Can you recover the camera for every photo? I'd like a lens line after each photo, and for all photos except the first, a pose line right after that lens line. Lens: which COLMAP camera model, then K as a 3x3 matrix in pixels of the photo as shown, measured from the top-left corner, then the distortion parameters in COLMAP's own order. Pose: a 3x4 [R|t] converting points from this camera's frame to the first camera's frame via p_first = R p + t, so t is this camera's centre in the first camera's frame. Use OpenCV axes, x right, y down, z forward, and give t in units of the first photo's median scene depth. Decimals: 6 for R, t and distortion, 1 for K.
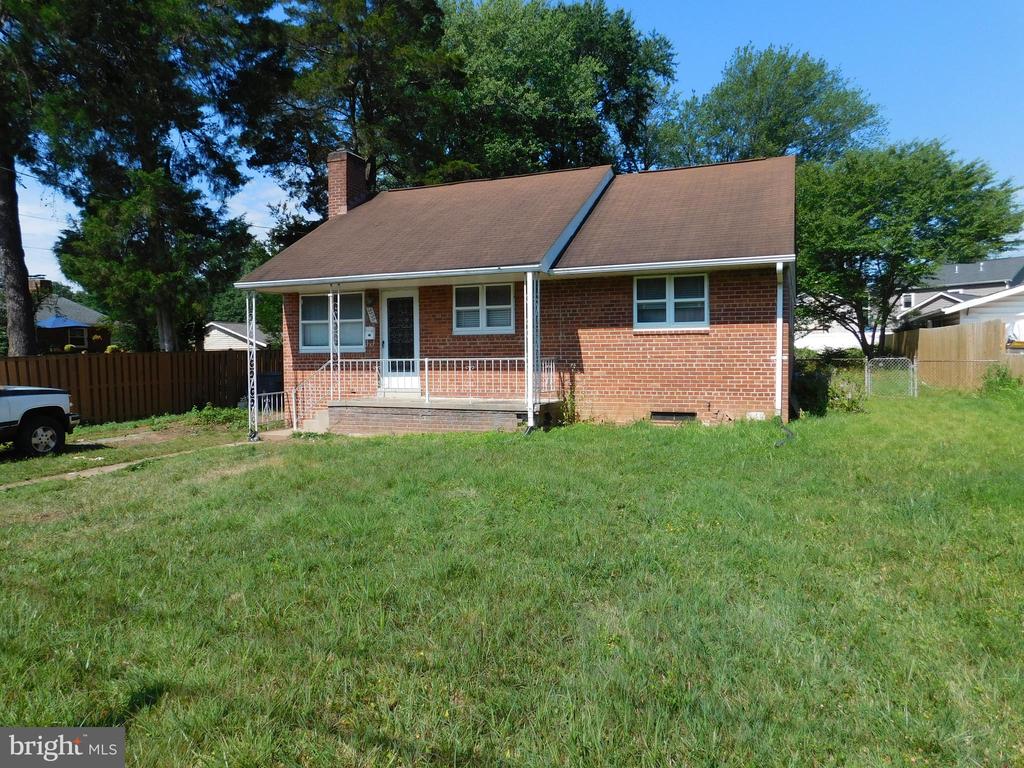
lens RADIAL K [[704.3, 0, 532.5], [0, 704.3, 384.9], [0, 0, 1]] dist [-0.036154, 0.004081]
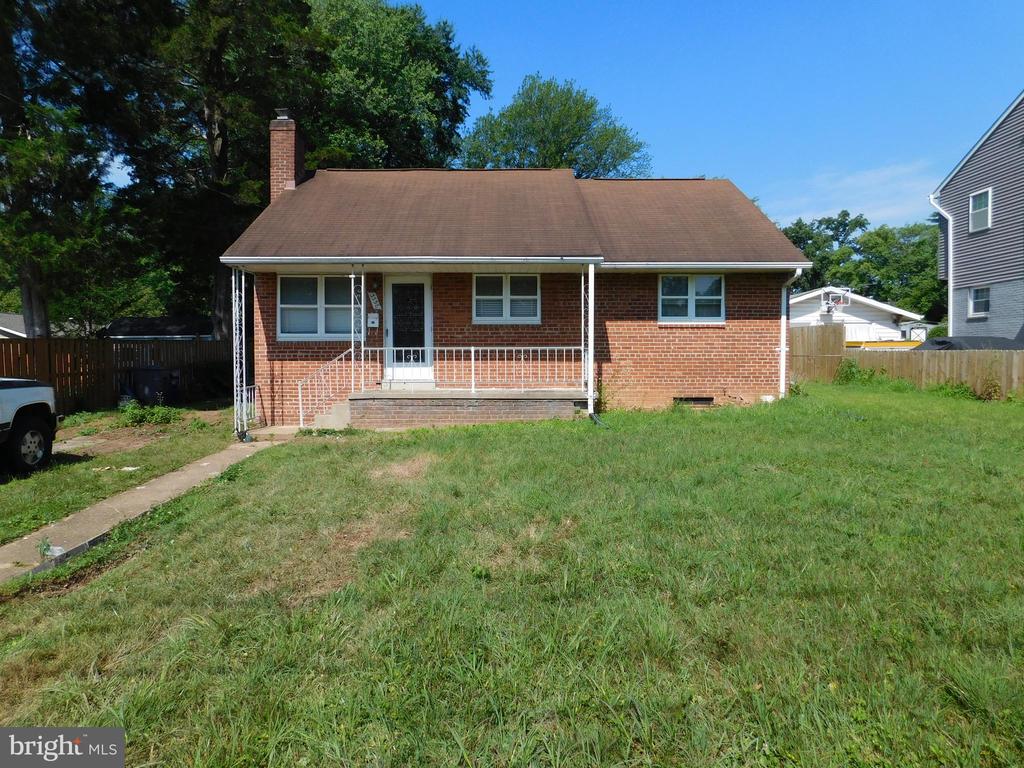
lens RADIAL K [[672.8, 0, 525.2], [0, 672.8, 380.0], [0, 0, 1]] dist [-0.055250, 0.051186]
pose [[0.920407, -0.007080, 0.390898, -0.419289], [0.010062, 0.999934, -0.005580, 0.012666], [-0.390832, 0.009069, 0.920417, 0.115912]]
